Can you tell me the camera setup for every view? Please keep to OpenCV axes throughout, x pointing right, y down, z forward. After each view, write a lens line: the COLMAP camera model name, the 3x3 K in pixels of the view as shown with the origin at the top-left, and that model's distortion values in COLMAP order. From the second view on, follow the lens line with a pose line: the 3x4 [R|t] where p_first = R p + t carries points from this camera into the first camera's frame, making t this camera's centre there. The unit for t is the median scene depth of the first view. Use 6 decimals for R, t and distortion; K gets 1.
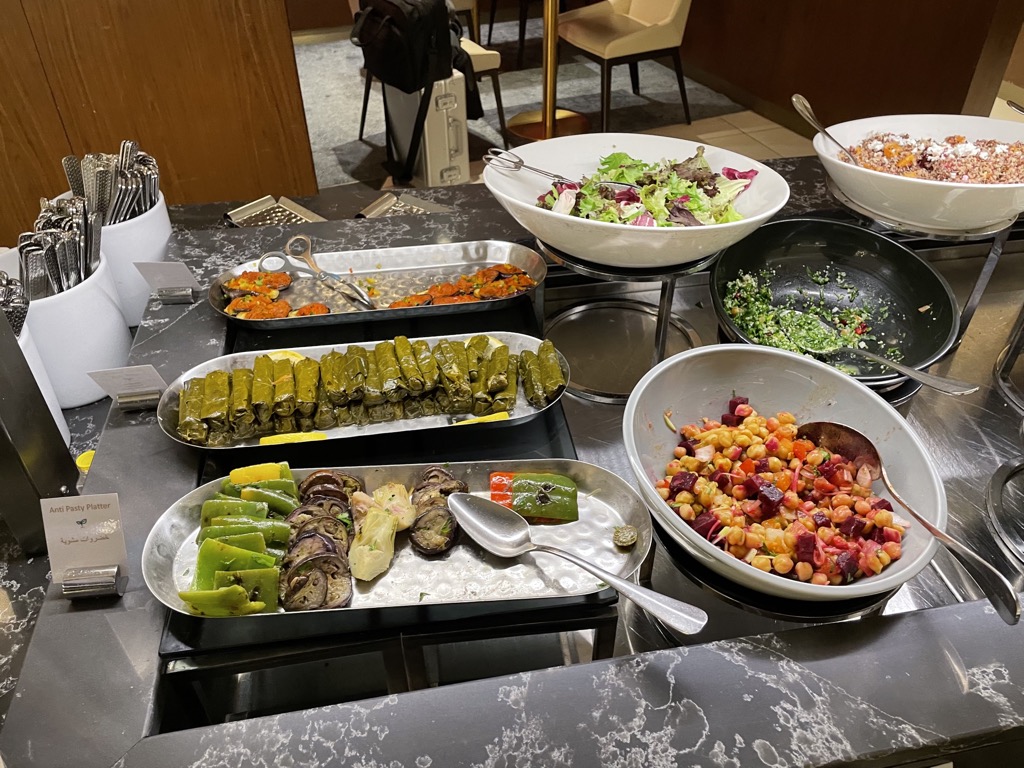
lens RADIAL K [[790.2, 0, 512.0], [0, 790.2, 384.0], [0, 0, 1]] dist [0.087870, -0.119919]
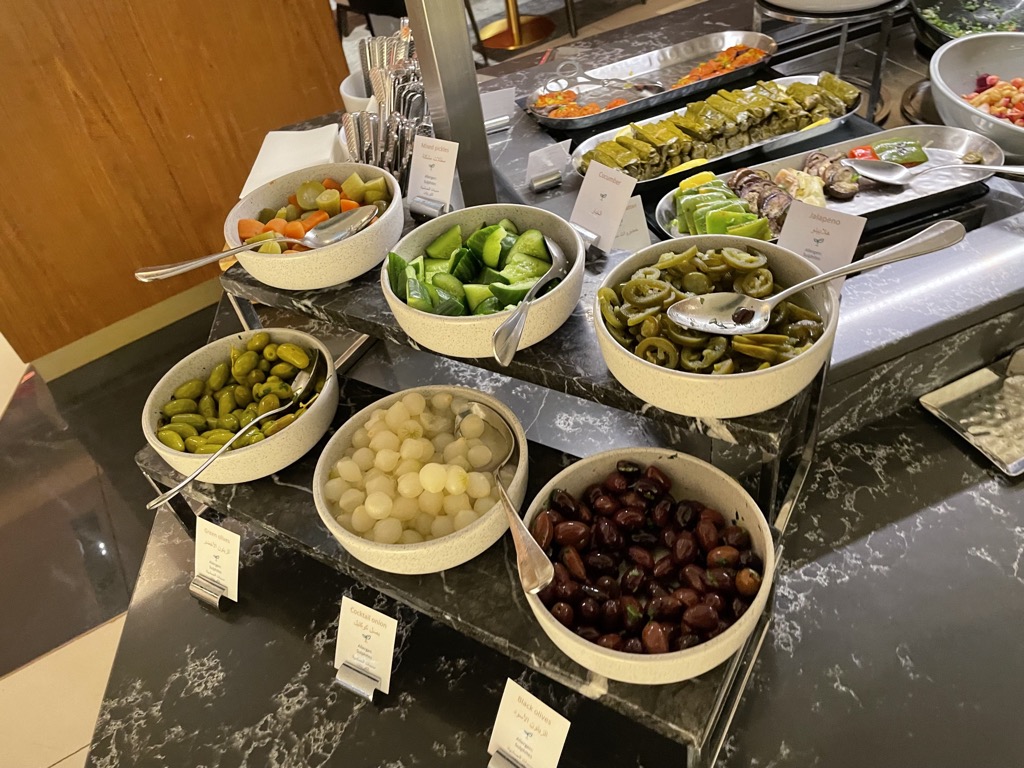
lens RADIAL K [[790.2, 0, 512.0], [0, 790.2, 384.0], [0, 0, 1]] dist [0.087870, -0.119919]
pose [[0.970240, -0.235780, 0.055152, -0.220062], [0.231605, 0.970084, 0.072774, 0.077411], [-0.070661, -0.057835, 0.995822, -0.102397]]
